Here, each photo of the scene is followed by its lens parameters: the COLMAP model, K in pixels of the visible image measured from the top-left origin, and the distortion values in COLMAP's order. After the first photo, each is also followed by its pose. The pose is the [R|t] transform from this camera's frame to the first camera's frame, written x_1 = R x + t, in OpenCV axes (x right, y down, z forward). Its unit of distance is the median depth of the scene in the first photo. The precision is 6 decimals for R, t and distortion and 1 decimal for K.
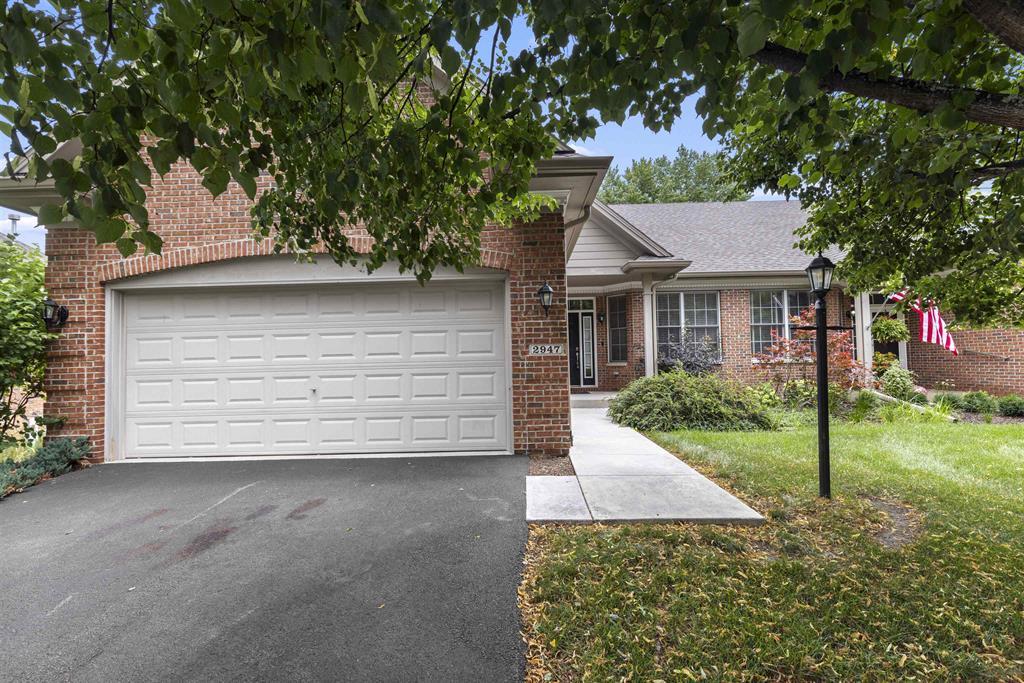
lens RADIAL K [[457.7, 0, 514.5], [0, 457.7, 344.8], [0, 0, 1]] dist [0.003279, 0.000573]
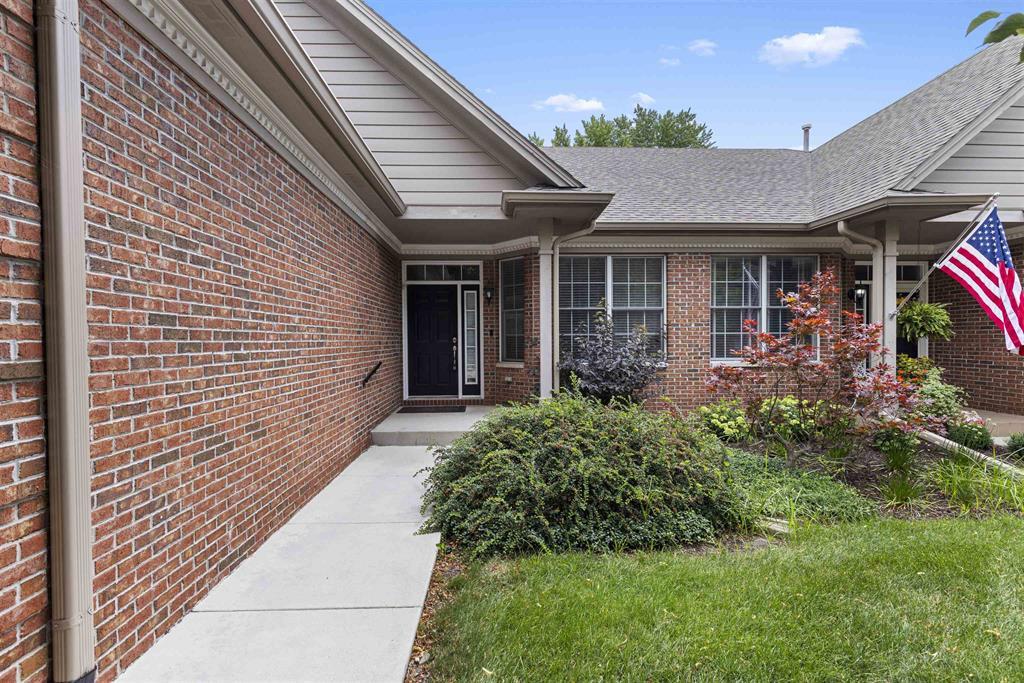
lens RADIAL K [[457.8, 0, 510.6], [0, 457.8, 344.9], [0, 0, 1]] dist [0.002369, 0.000052]
pose [[0.998042, 0.014334, 0.060880, 0.191835], [-0.016879, 0.998996, 0.041496, -0.013780], [-0.060224, -0.042443, 0.997282, 0.364994]]
